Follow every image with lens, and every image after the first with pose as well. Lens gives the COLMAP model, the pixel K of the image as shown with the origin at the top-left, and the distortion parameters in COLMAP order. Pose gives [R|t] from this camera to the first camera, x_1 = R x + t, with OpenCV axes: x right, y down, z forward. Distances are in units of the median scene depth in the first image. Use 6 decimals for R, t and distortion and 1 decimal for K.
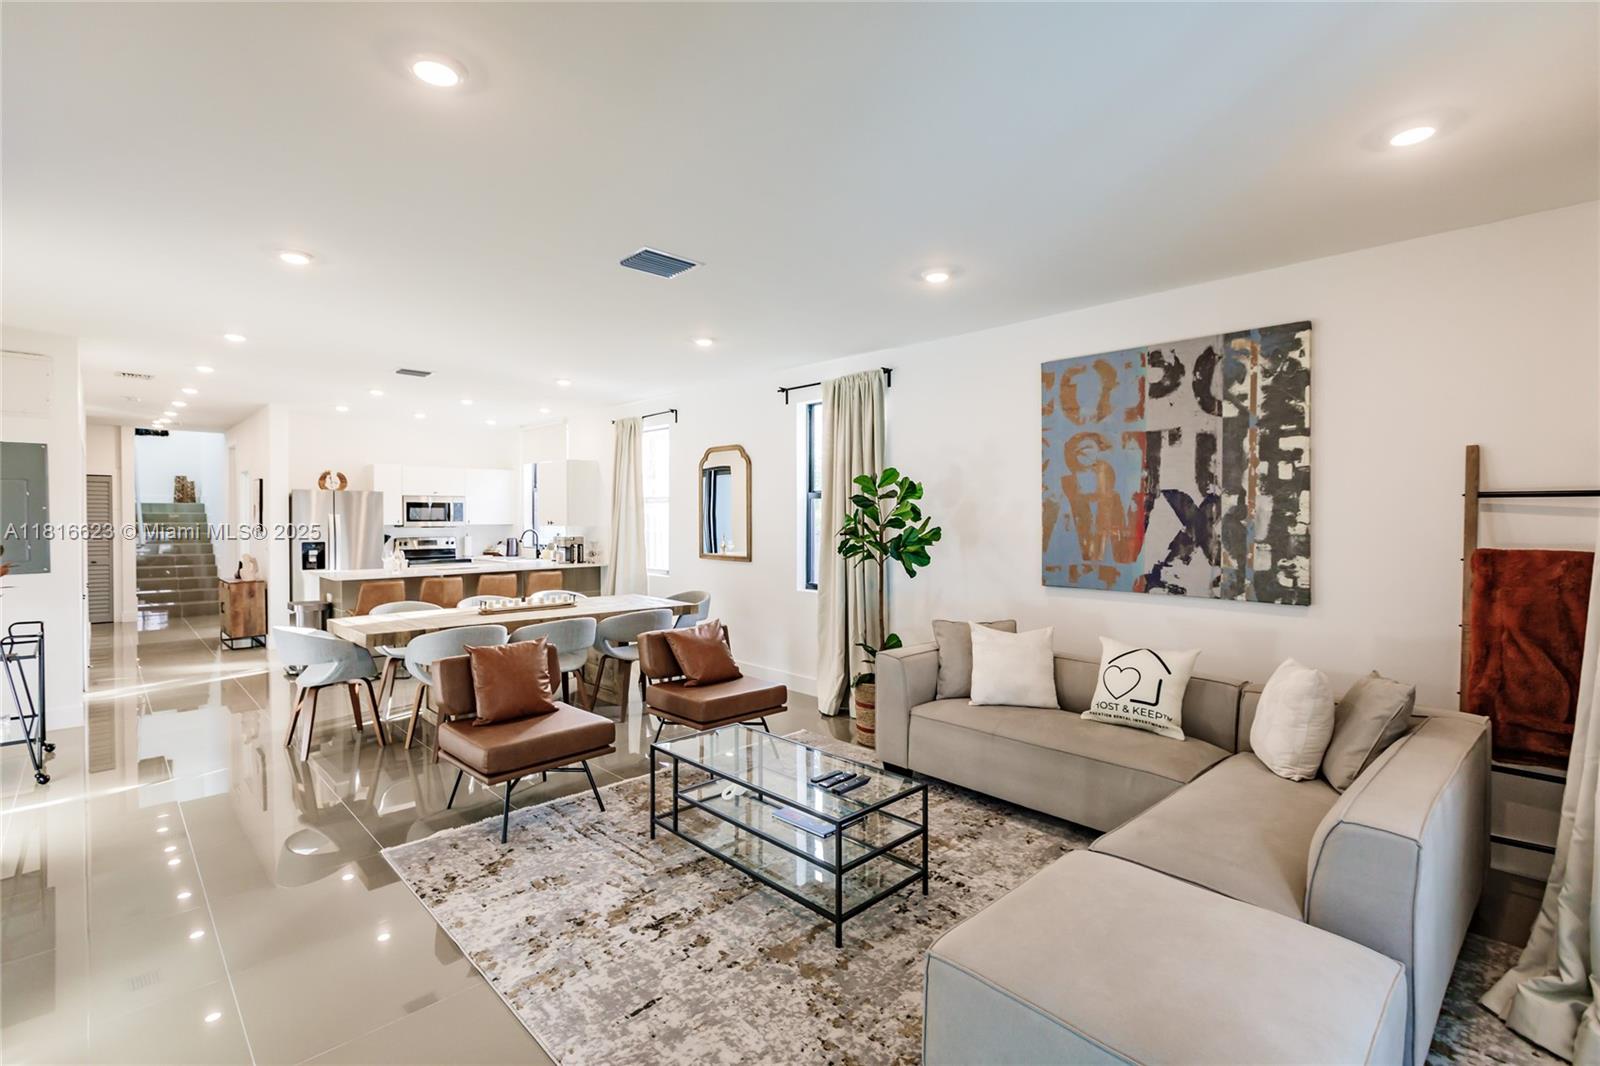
lens RADIAL K [[713.0, 0, 796.1], [0, 713.0, 525.0], [0, 0, 1]] dist [0.000621, 0.003528]
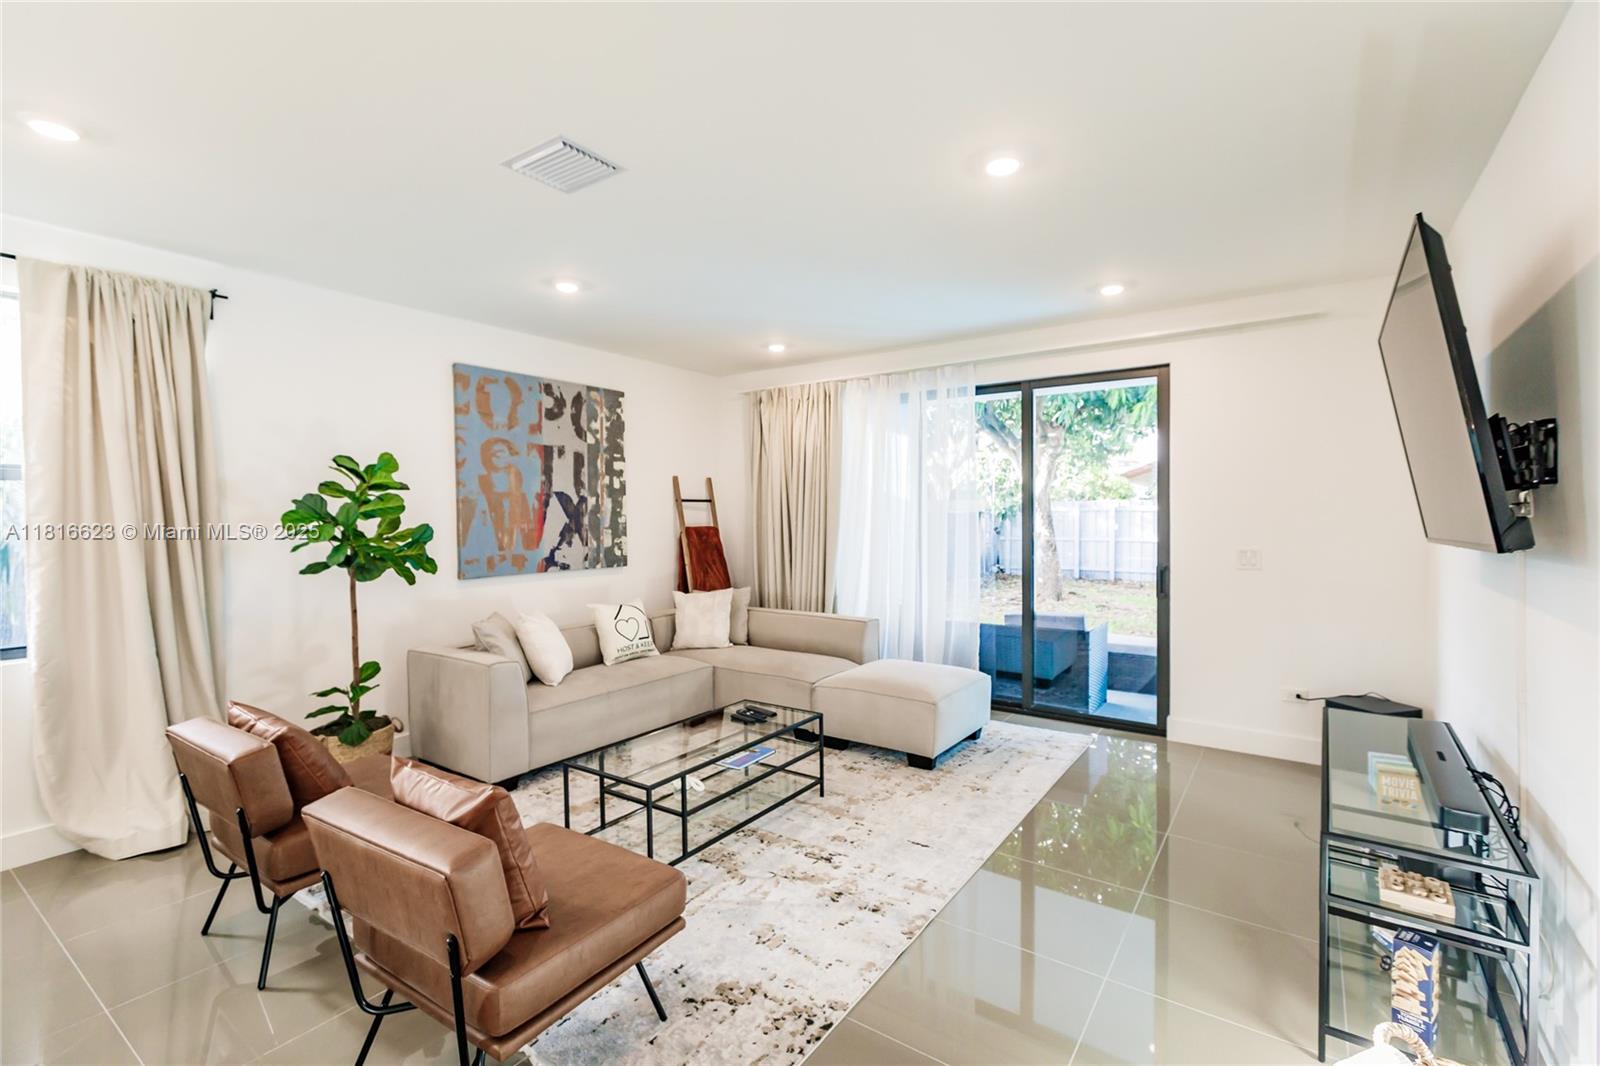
lens RADIAL K [[713.0, 0, 802.6], [0, 713.0, 524.3], [0, 0, 1]] dist [0.000621, 0.003528]
pose [[-0.185615, -0.017786, 0.982462, -0.804222], [0.019411, 0.999575, 0.021763, -0.008497], [-0.982431, 0.023110, -0.185191, 0.751144]]
